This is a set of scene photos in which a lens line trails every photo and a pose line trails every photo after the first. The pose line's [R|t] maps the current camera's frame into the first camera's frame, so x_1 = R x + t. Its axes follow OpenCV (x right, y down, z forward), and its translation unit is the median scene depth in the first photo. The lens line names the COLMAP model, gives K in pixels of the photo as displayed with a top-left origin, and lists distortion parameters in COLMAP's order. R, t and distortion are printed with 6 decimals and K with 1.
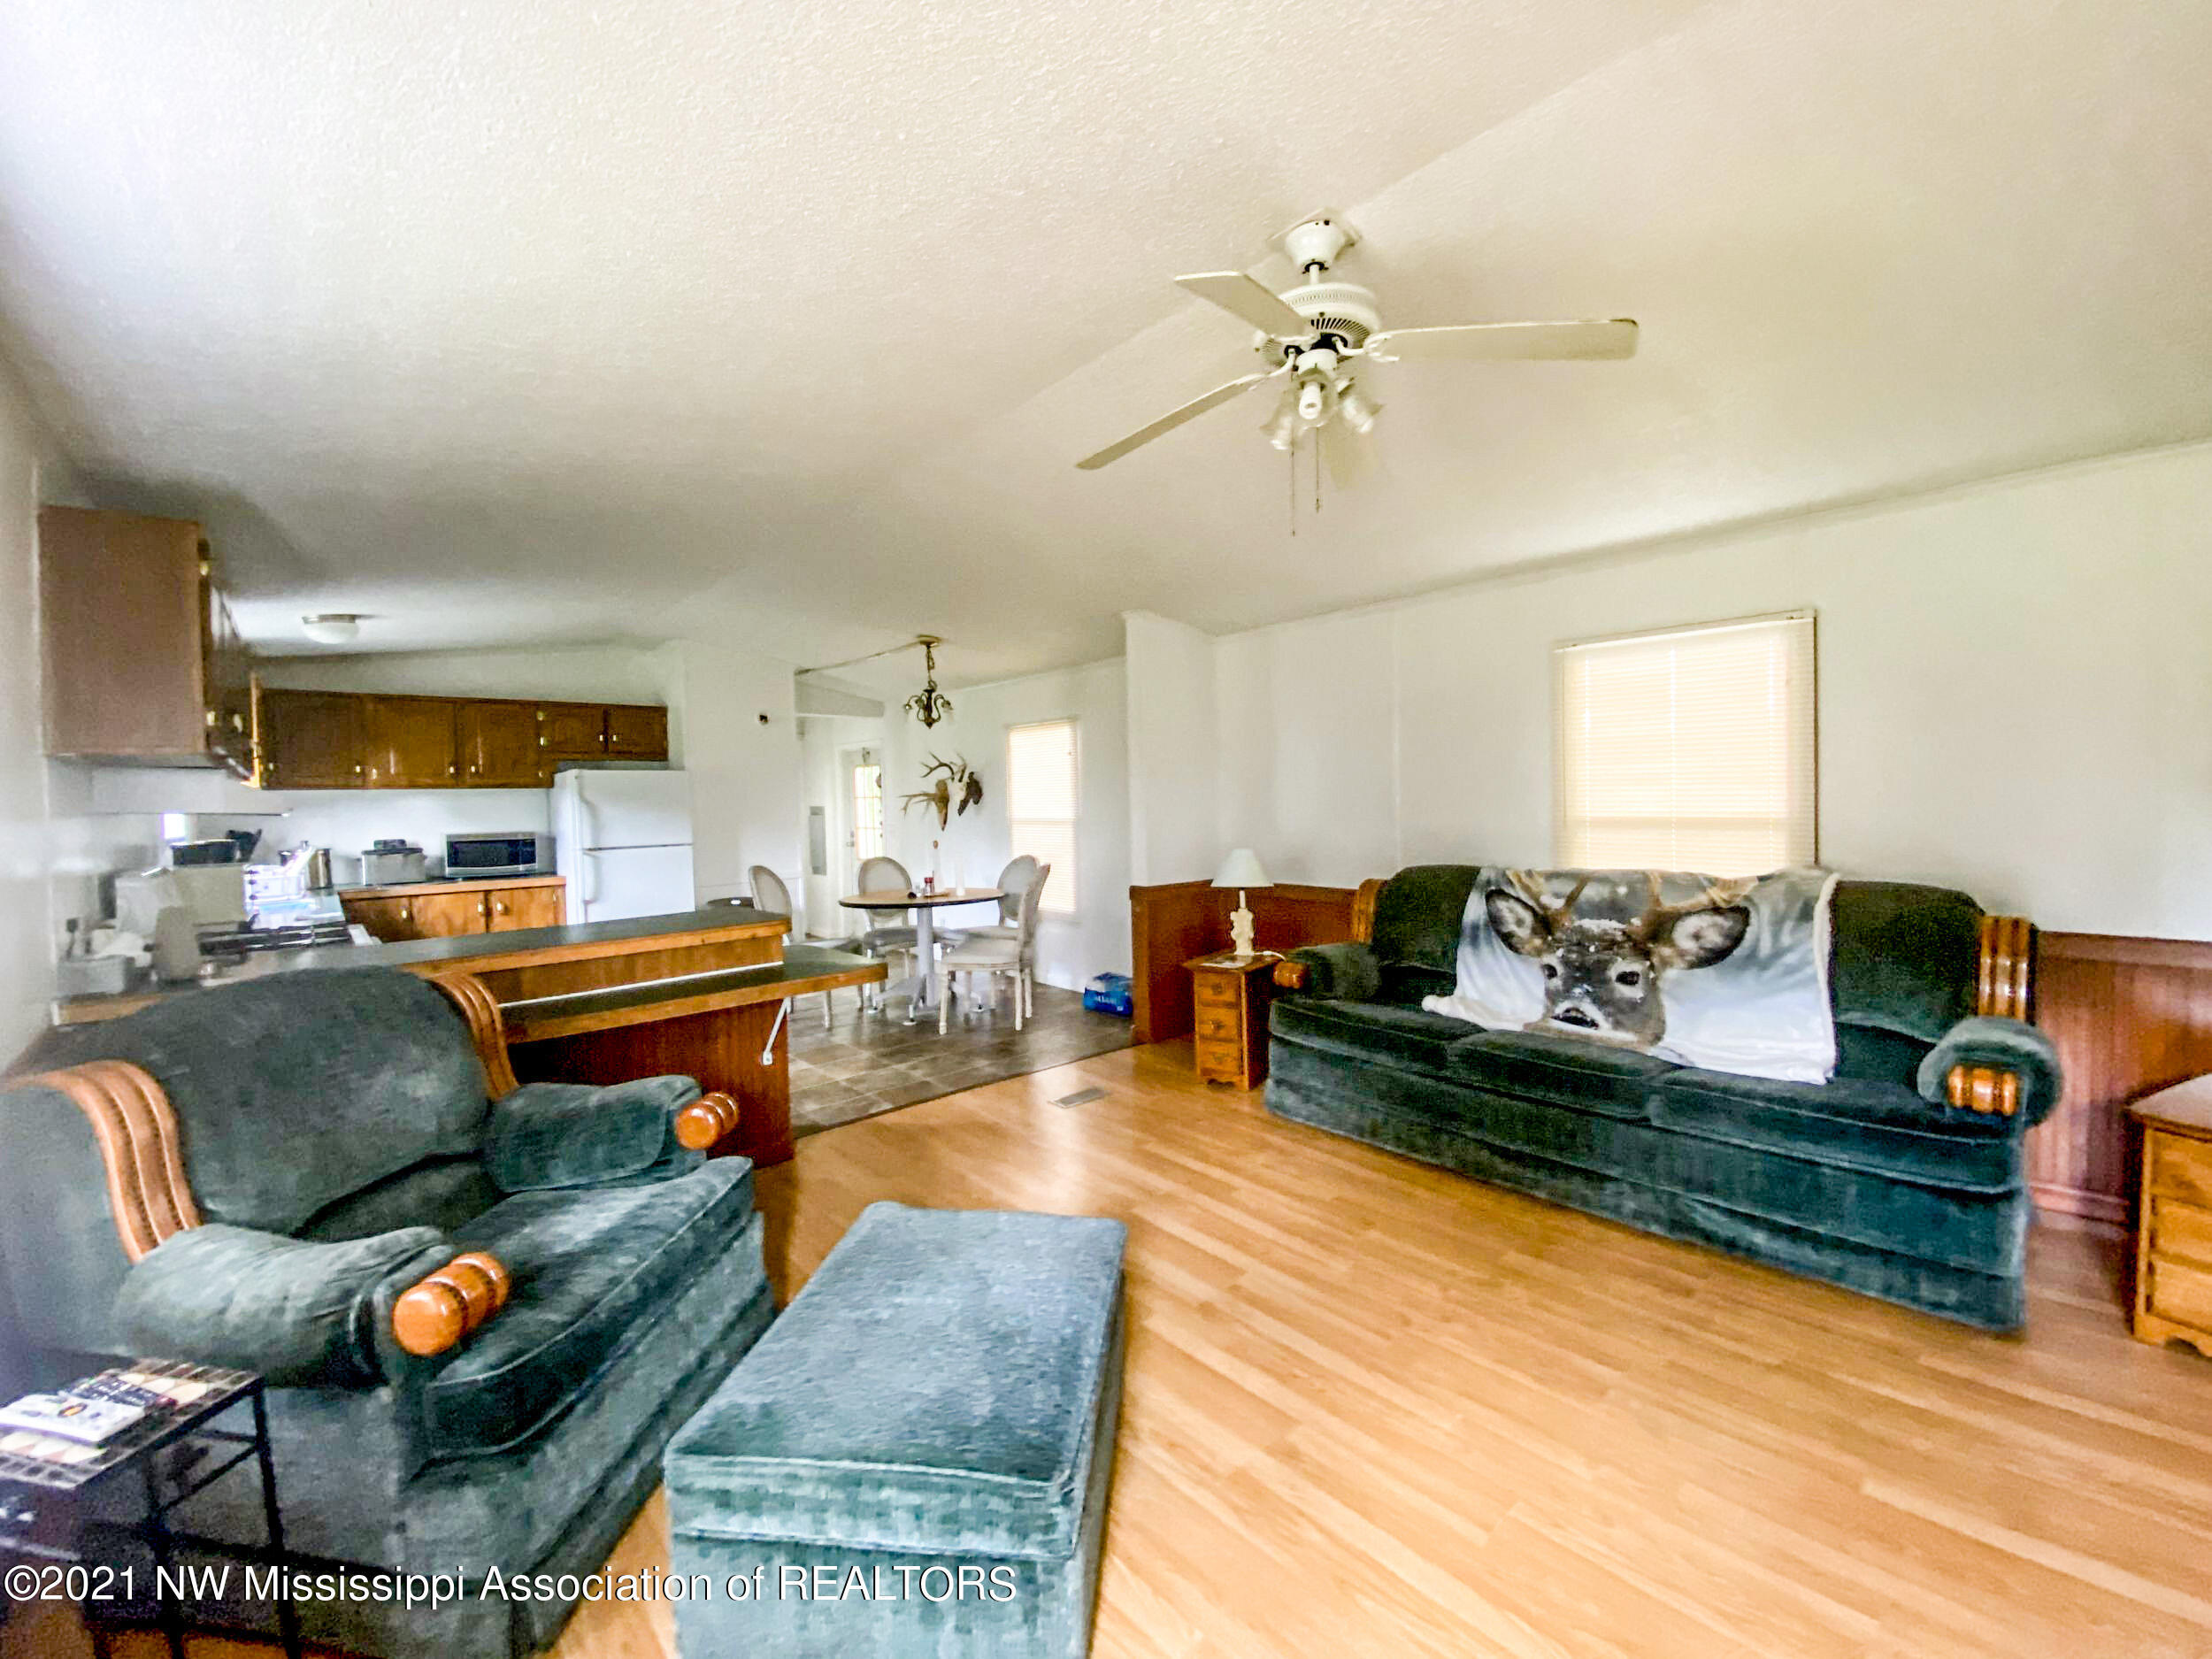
lens RADIAL K [[894.4, 0, 1128.9], [0, 894.4, 833.3], [0, 0, 1]] dist [0.008220, -0.012632]
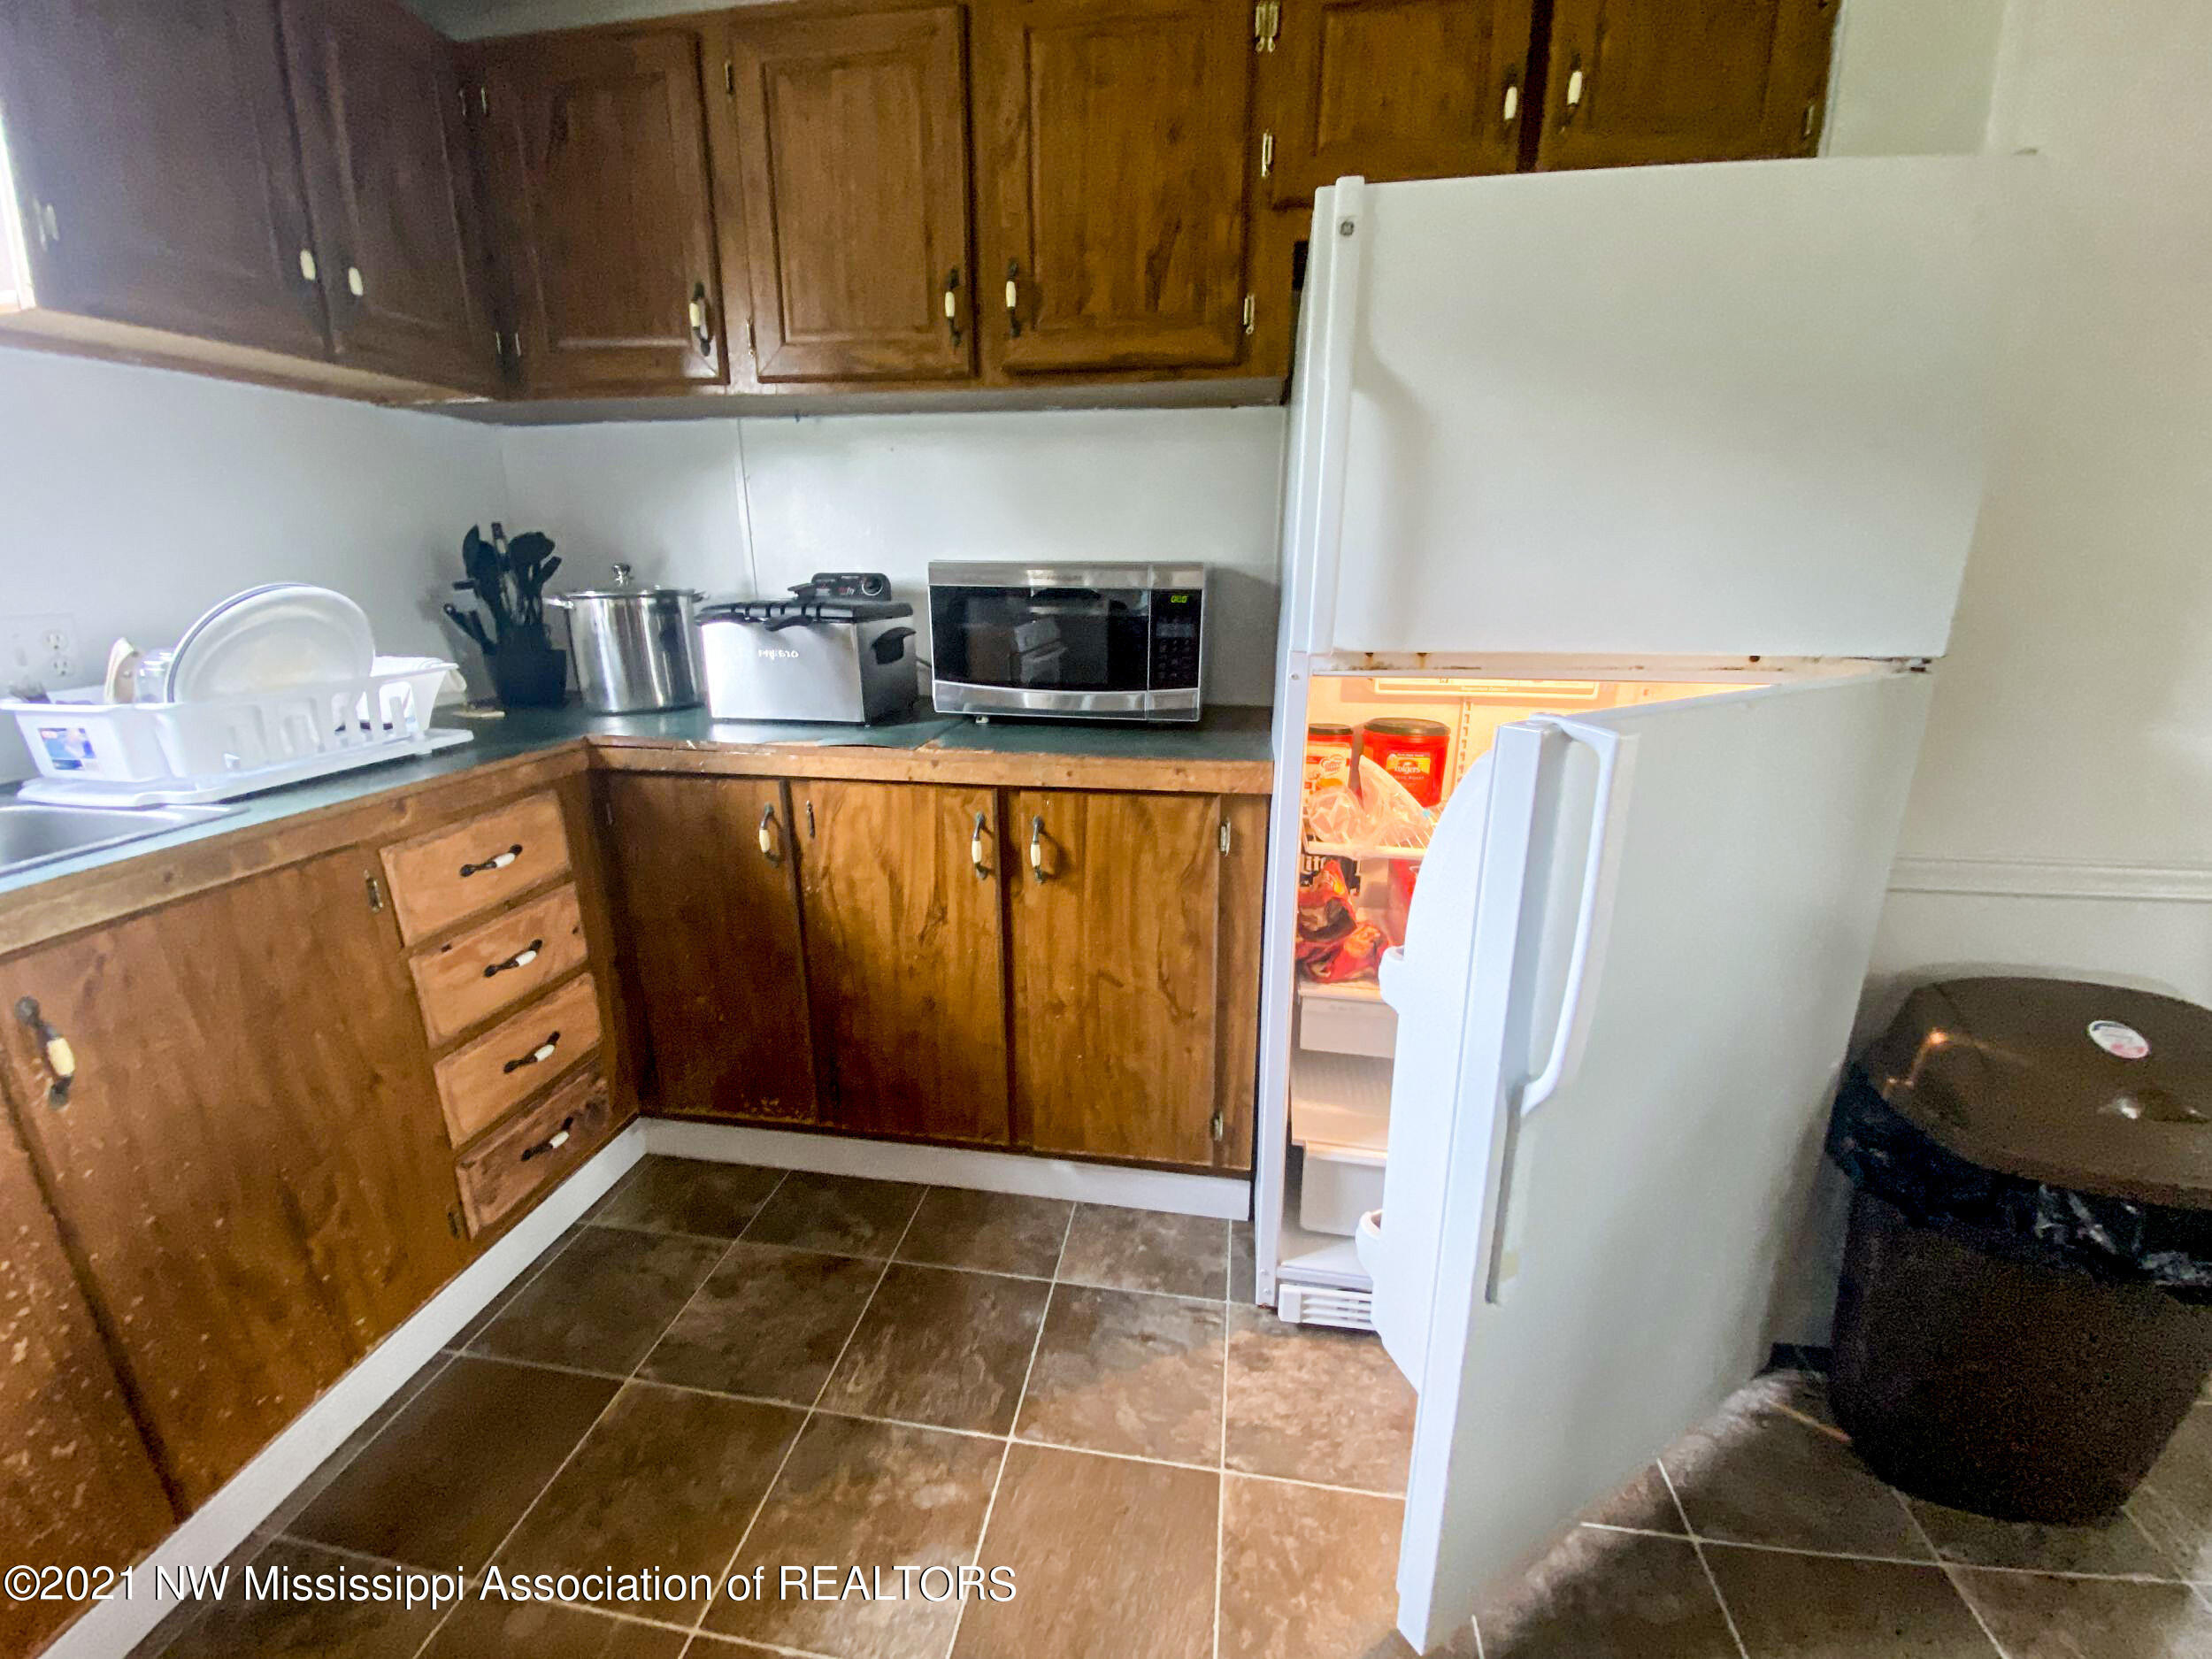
lens RADIAL K [[894.4, 0, 1101.0], [0, 894.4, 820.7], [0, 0, 1]] dist [0.008220, -0.012632]
pose [[0.598999, 0.239129, -0.764210, -0.480119], [-0.044294, 0.962802, 0.266552, 0.002943], [0.799524, -0.125814, 0.587310, 0.835427]]
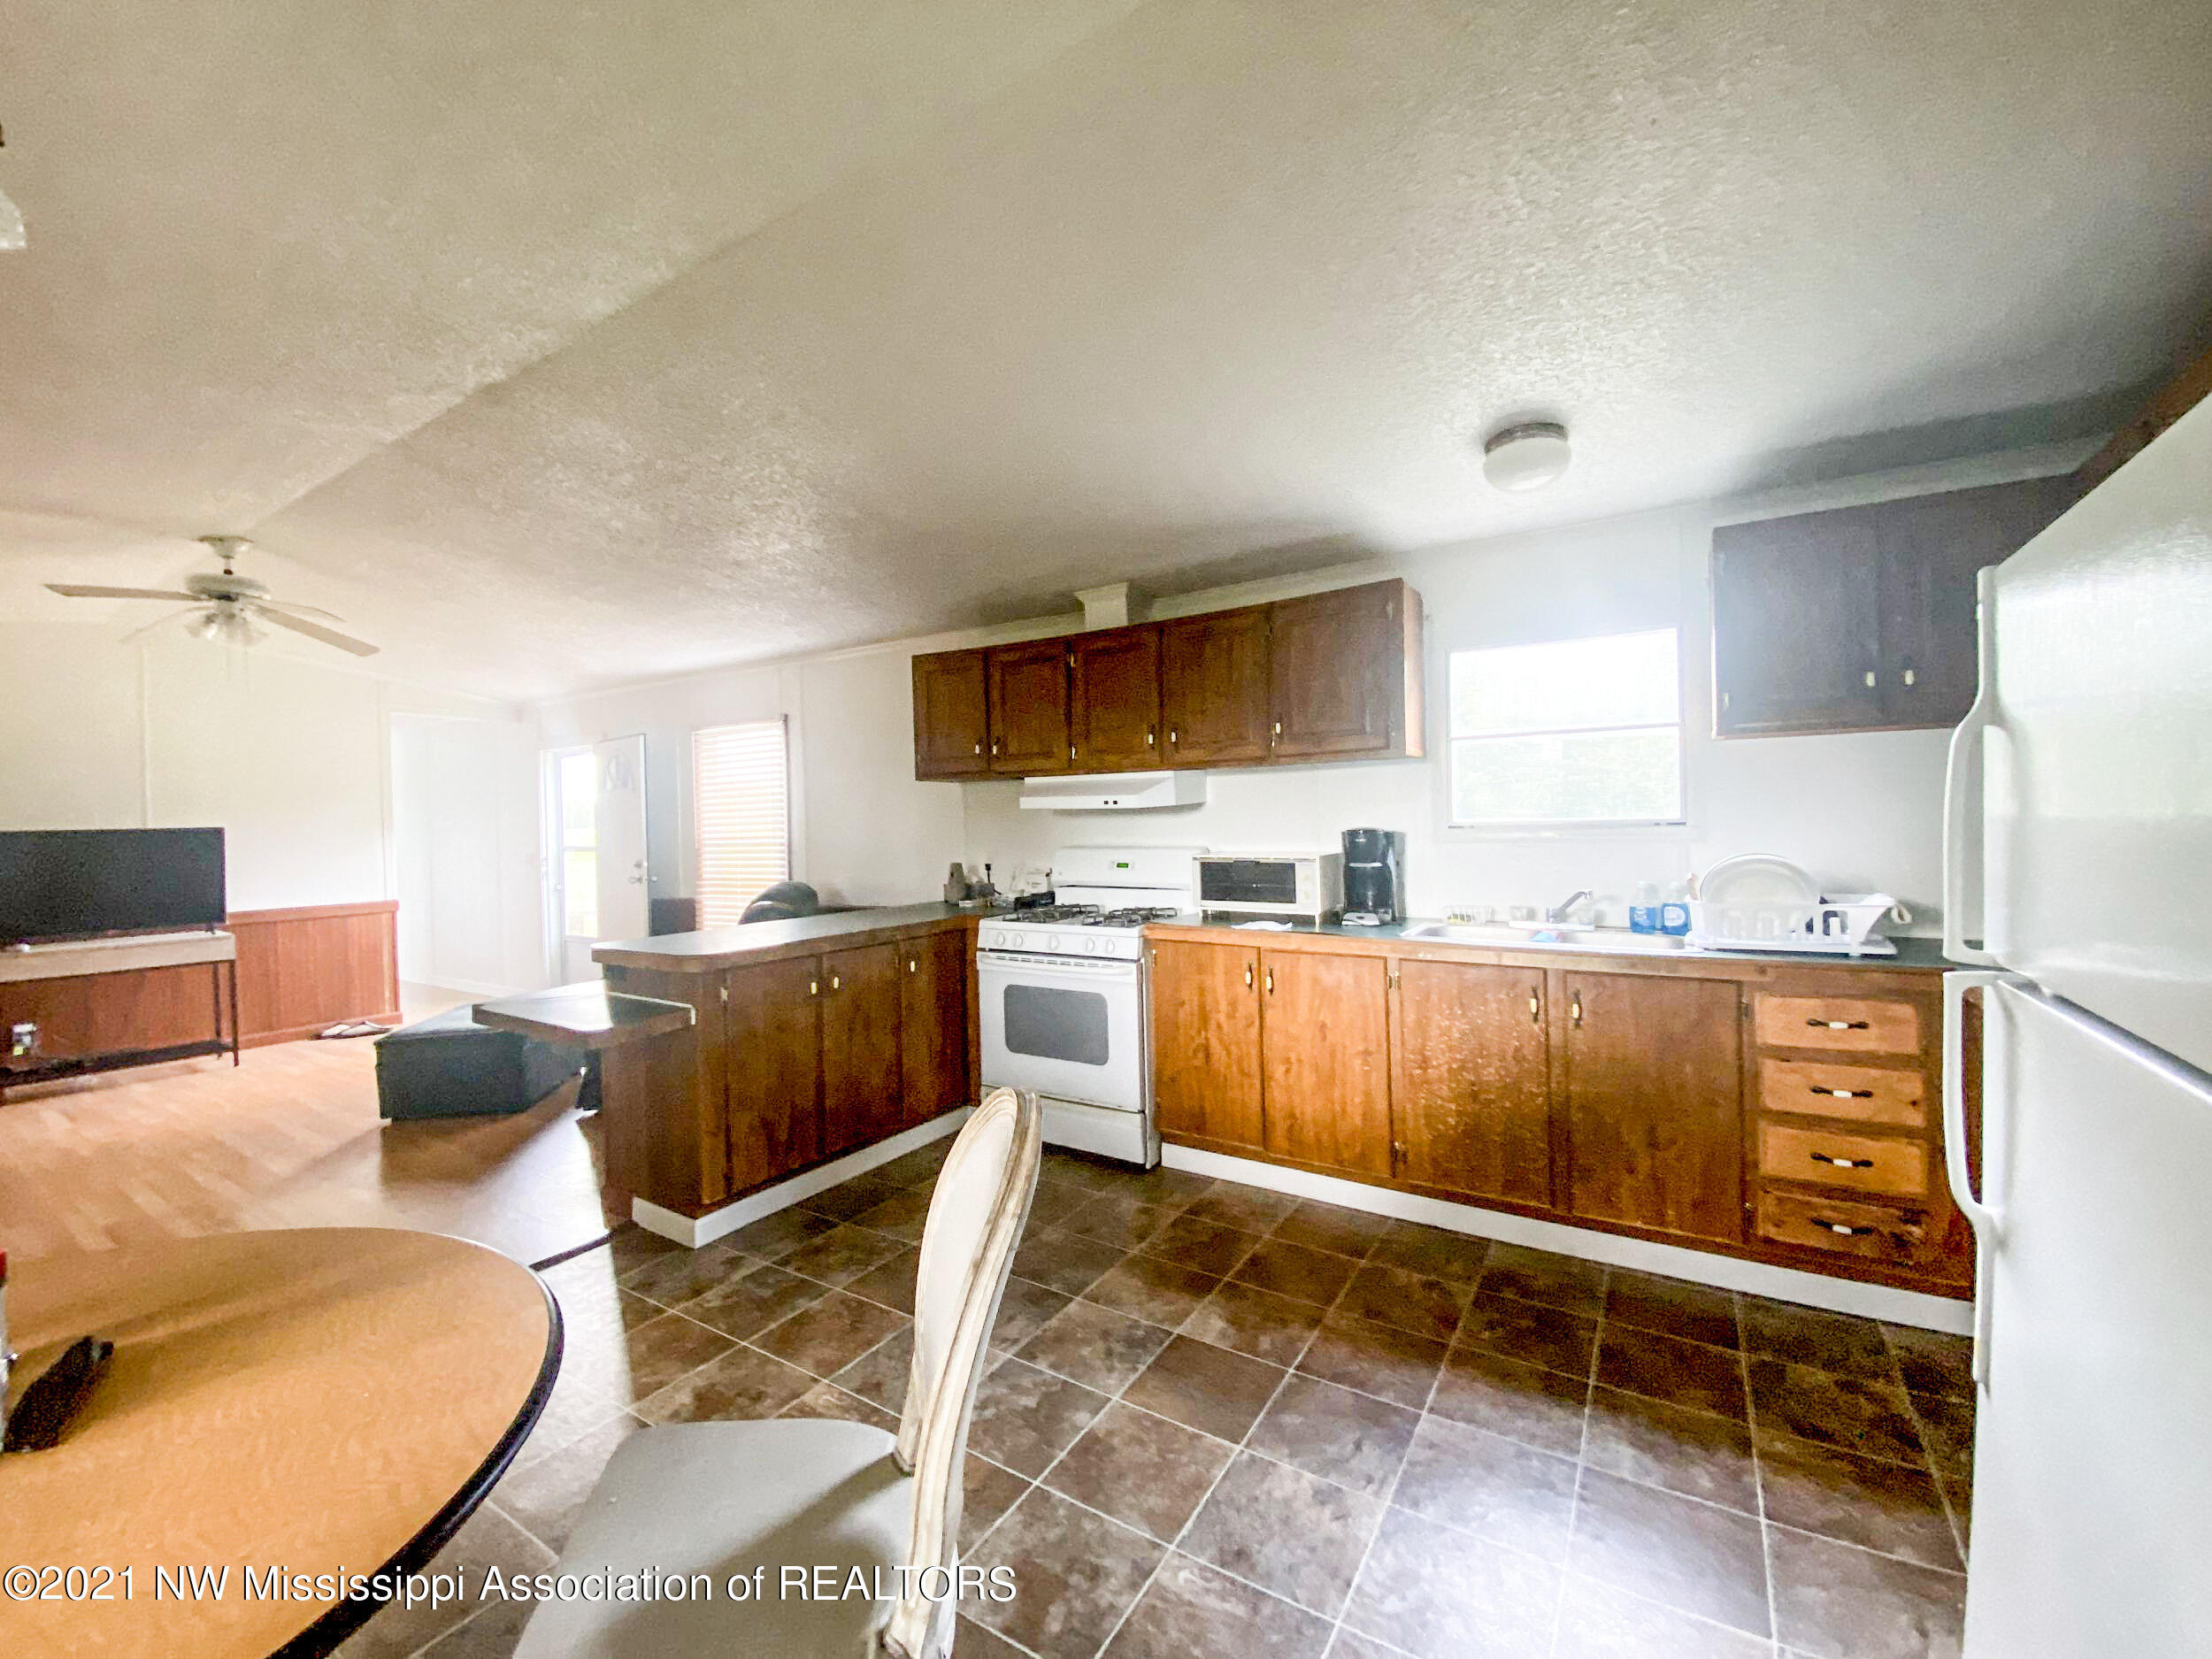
lens RADIAL K [[894.4, 0, 1089.1], [0, 894.4, 818.2], [0, 0, 1]] dist [0.008220, -0.012632]
pose [[-0.973494, 0.043740, -0.224493, -0.369749], [0.034859, 0.998451, 0.043373, -0.030216], [0.226042, 0.034397, -0.973510, 1.131625]]
